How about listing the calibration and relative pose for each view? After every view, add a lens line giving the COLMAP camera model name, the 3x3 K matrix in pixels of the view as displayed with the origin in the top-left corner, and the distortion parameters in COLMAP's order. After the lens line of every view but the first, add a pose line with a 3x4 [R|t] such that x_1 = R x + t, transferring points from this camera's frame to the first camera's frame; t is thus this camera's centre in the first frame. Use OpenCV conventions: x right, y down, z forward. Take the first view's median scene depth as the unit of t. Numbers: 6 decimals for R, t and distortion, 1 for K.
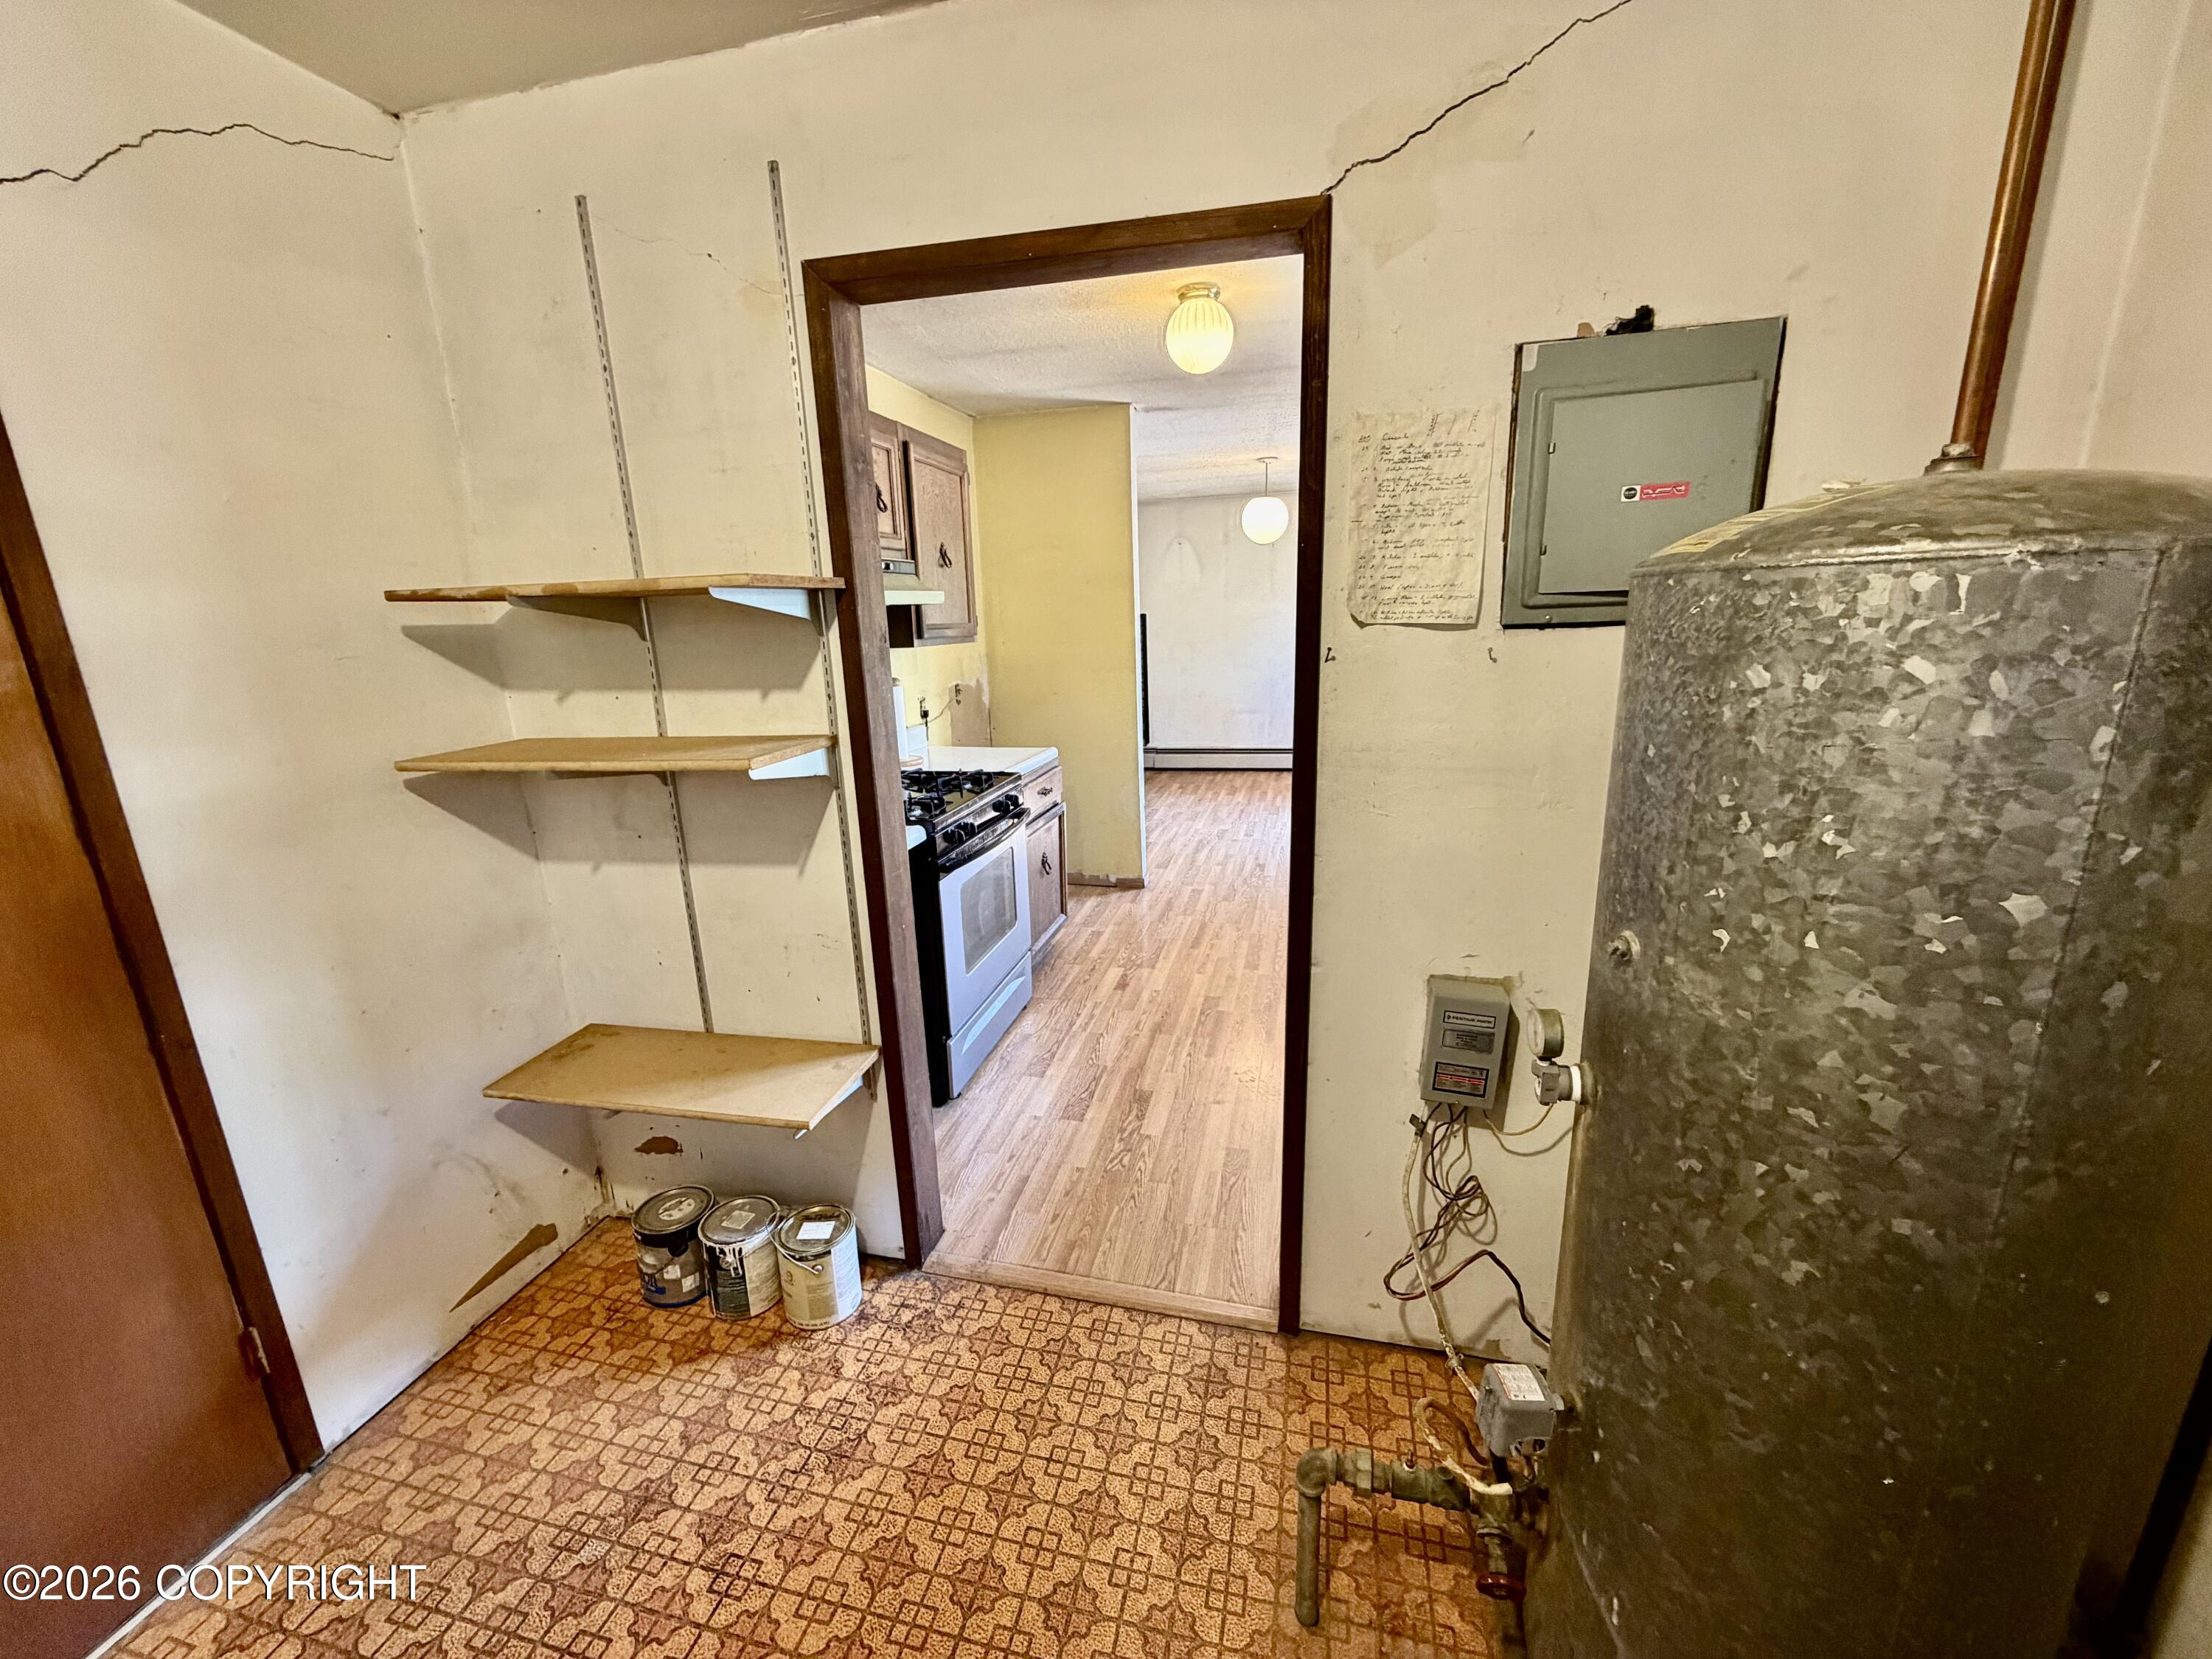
lens RADIAL K [[880.1, 0, 1105.4], [0, 880.1, 831.7], [0, 0, 1]] dist [-0.000808, -0.000150]
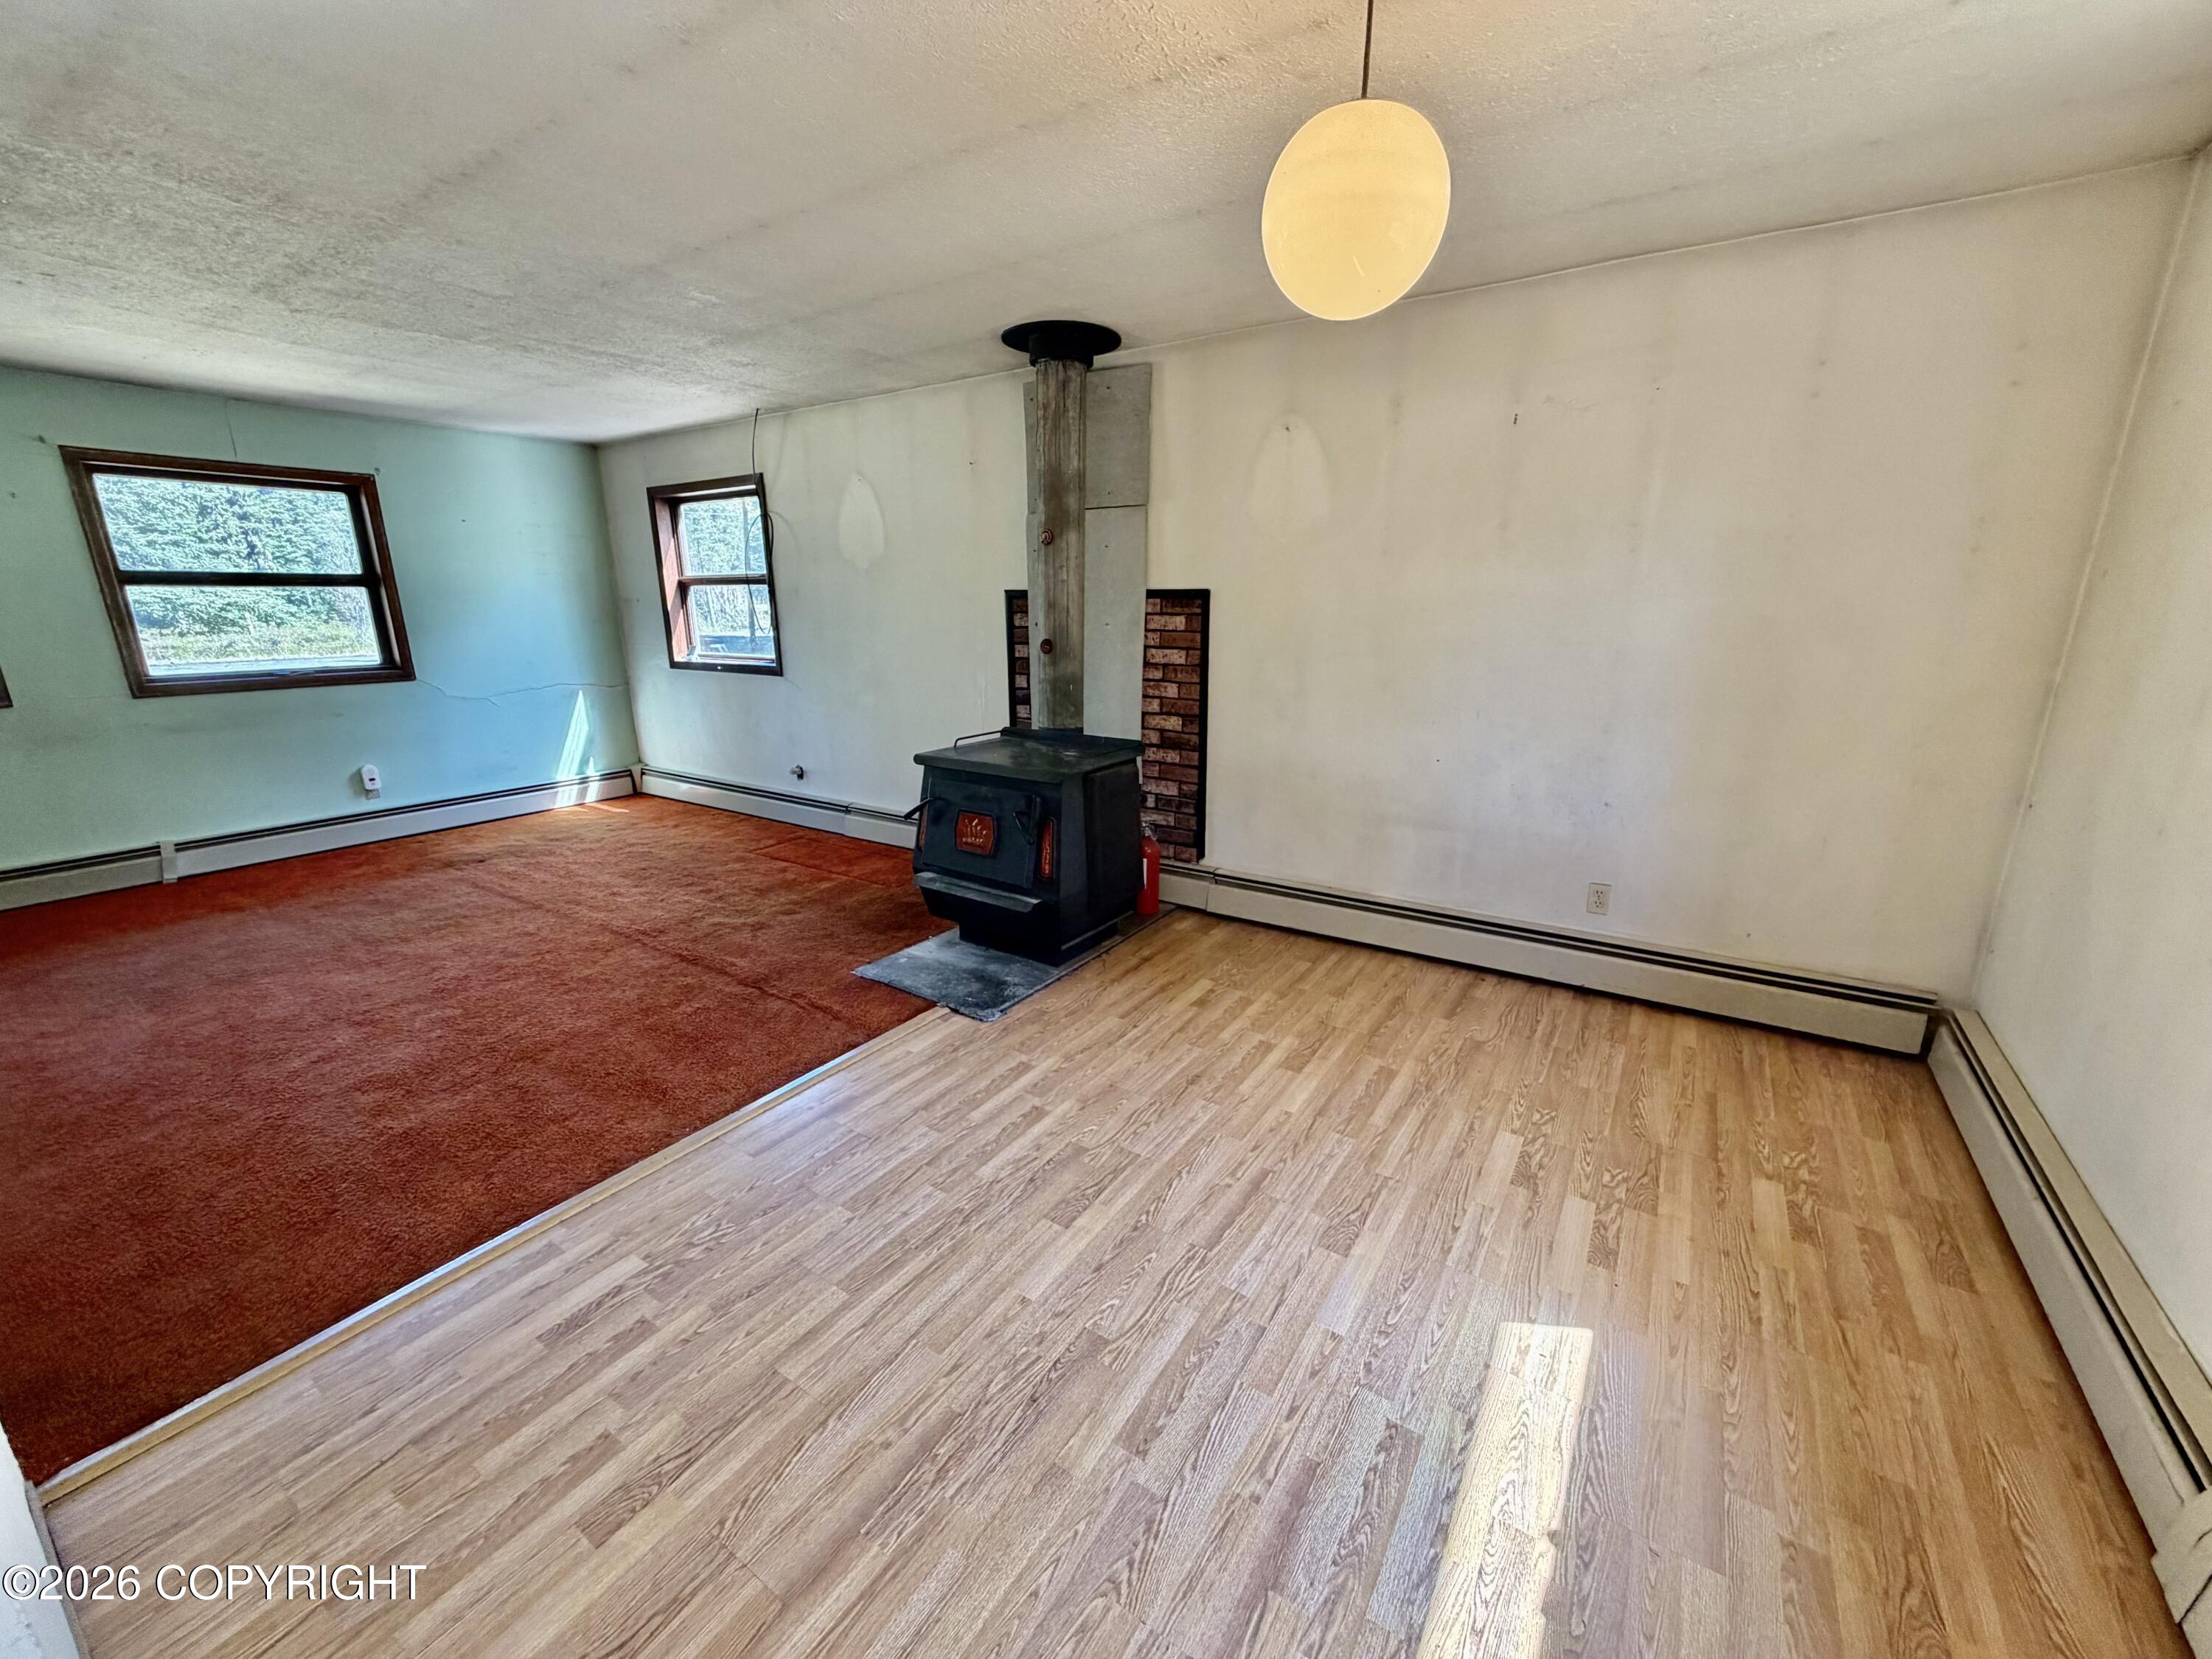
lens RADIAL K [[880.1, 0, 1100.7], [0, 880.1, 837.0], [0, 0, 1]] dist [-0.000808, -0.000150]
pose [[0.939139, 0.117586, -0.322788, 0.288466], [-0.107098, 0.992984, 0.050127, -0.248222], [0.326418, -0.012506, 0.945143, 0.998949]]
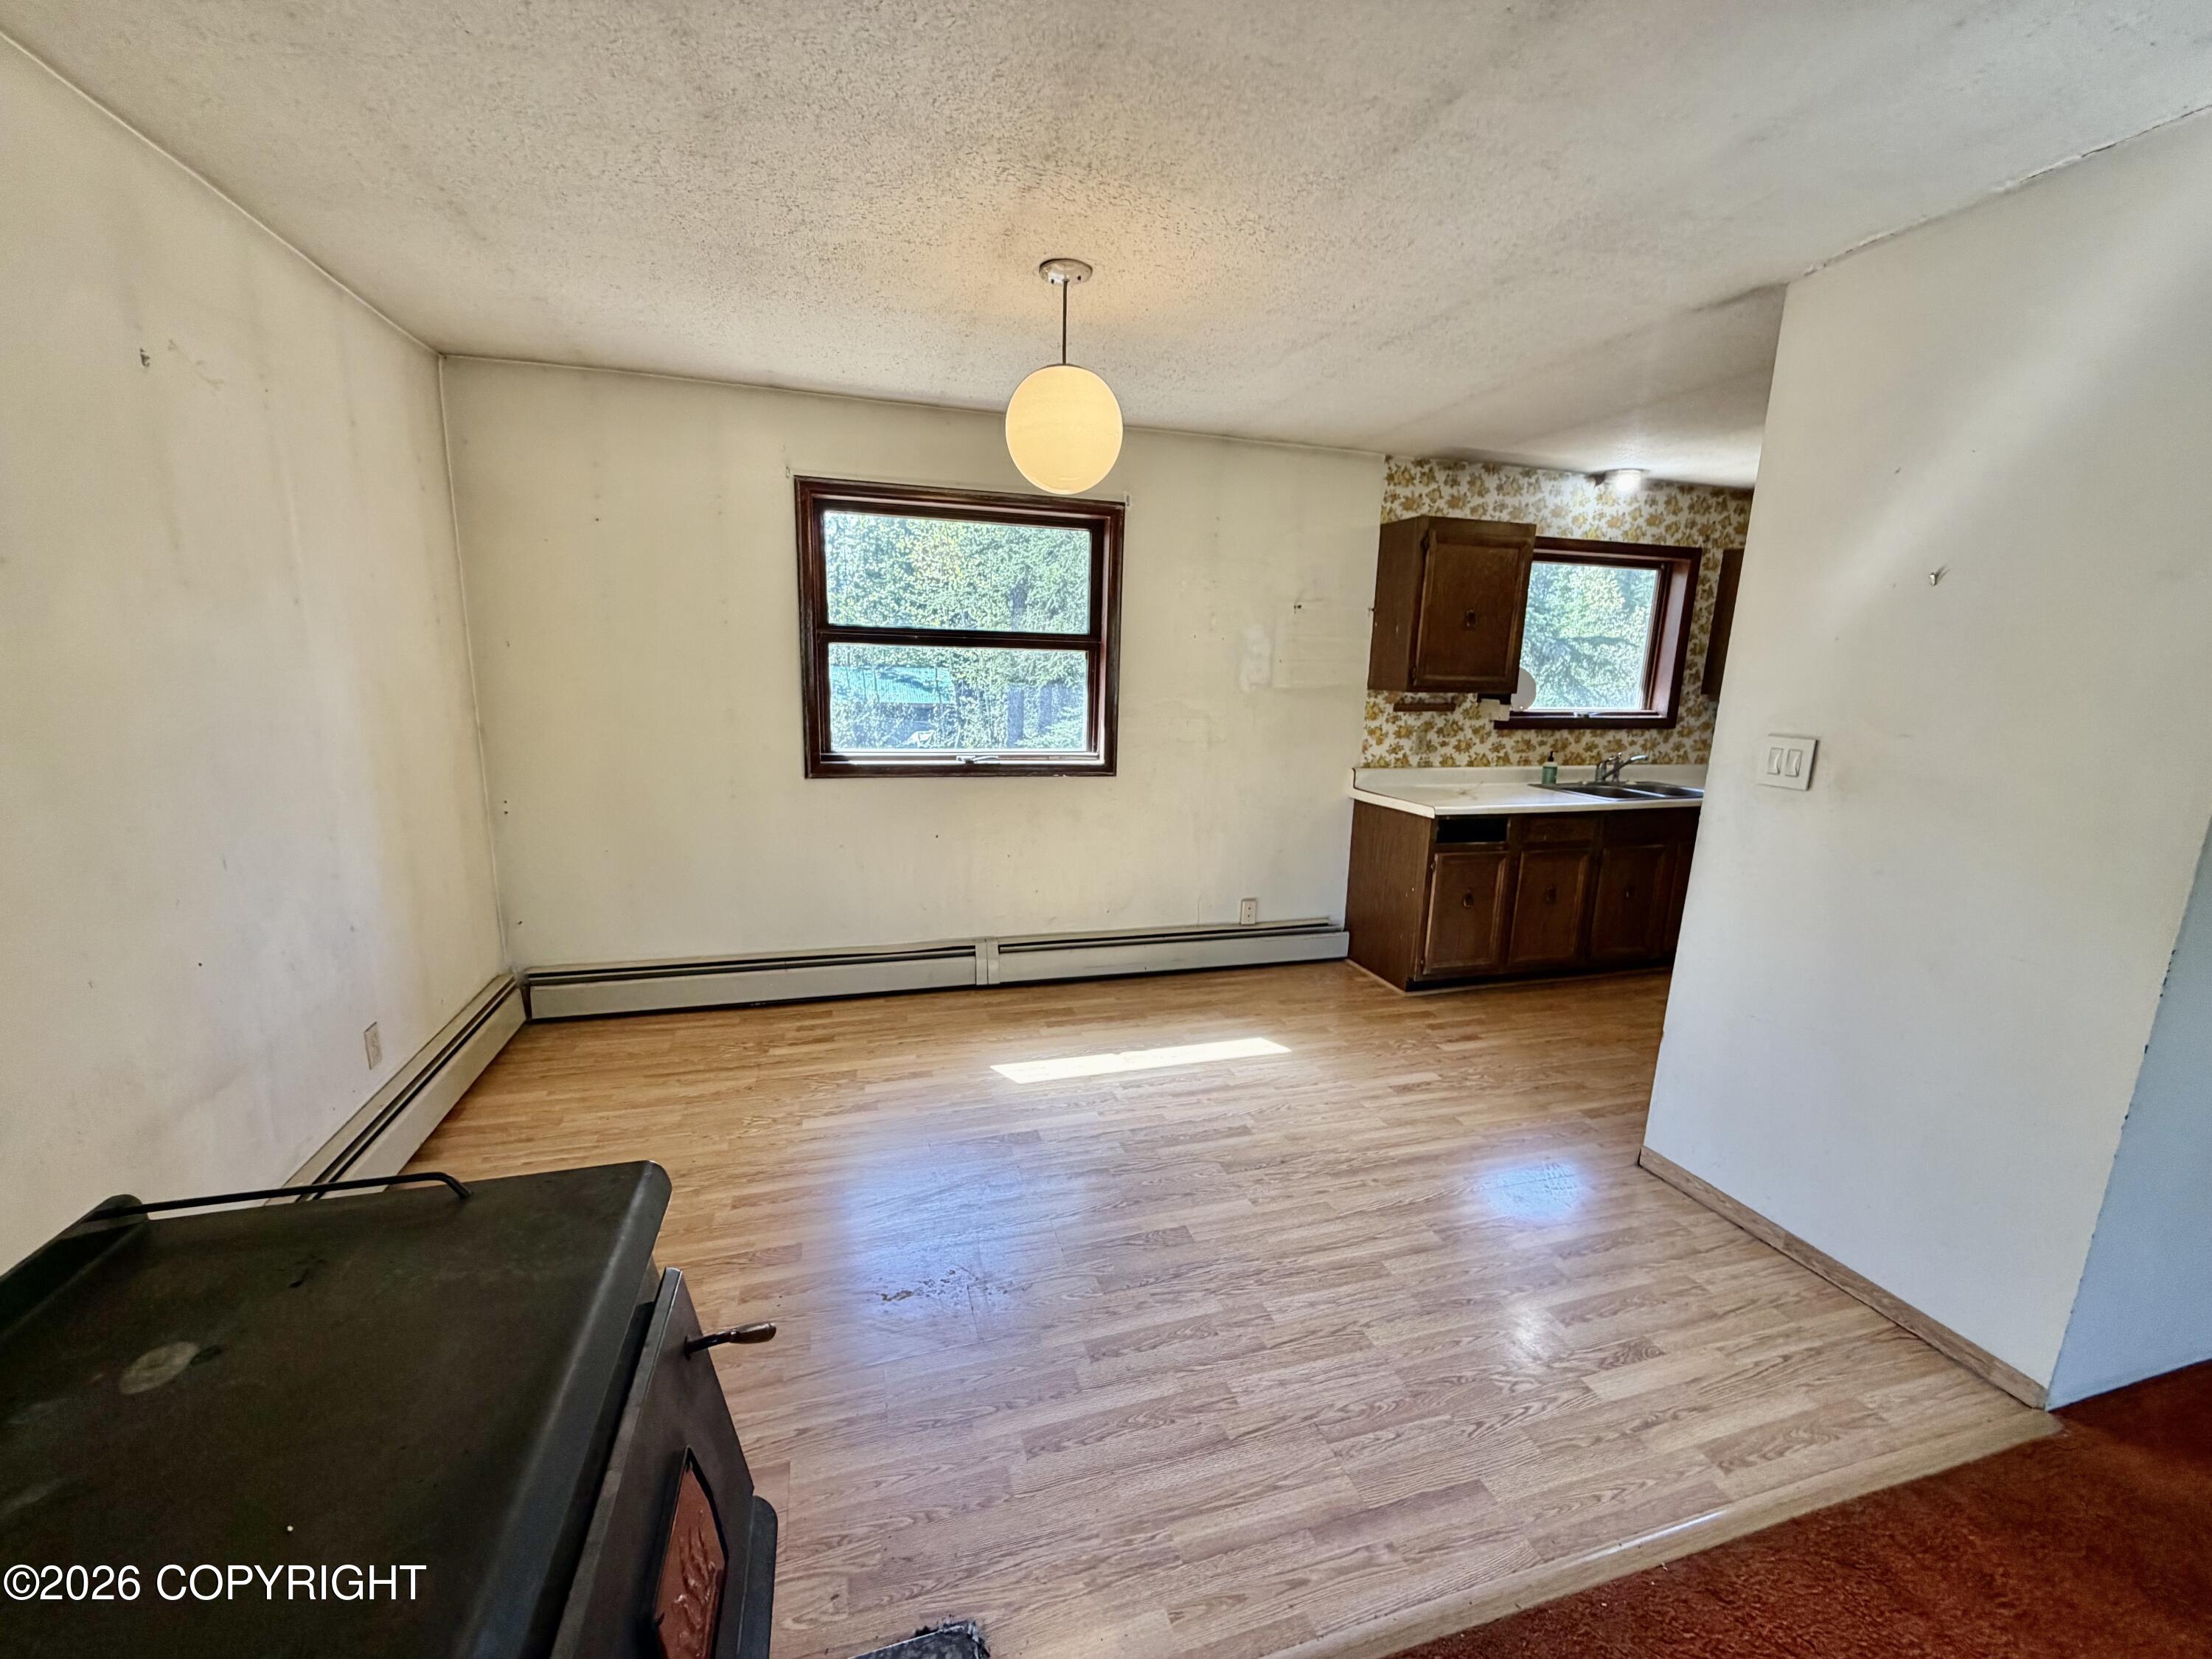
lens RADIAL K [[880.1, 0, 1101.2], [0, 880.1, 833.1], [0, 0, 1]] dist [-0.000808, -0.000150]
pose [[-0.501455, -0.147516, 0.852515, -0.244133], [0.201407, 0.938383, 0.280843, -0.396382], [-0.841414, 0.312533, -0.440846, 1.632536]]
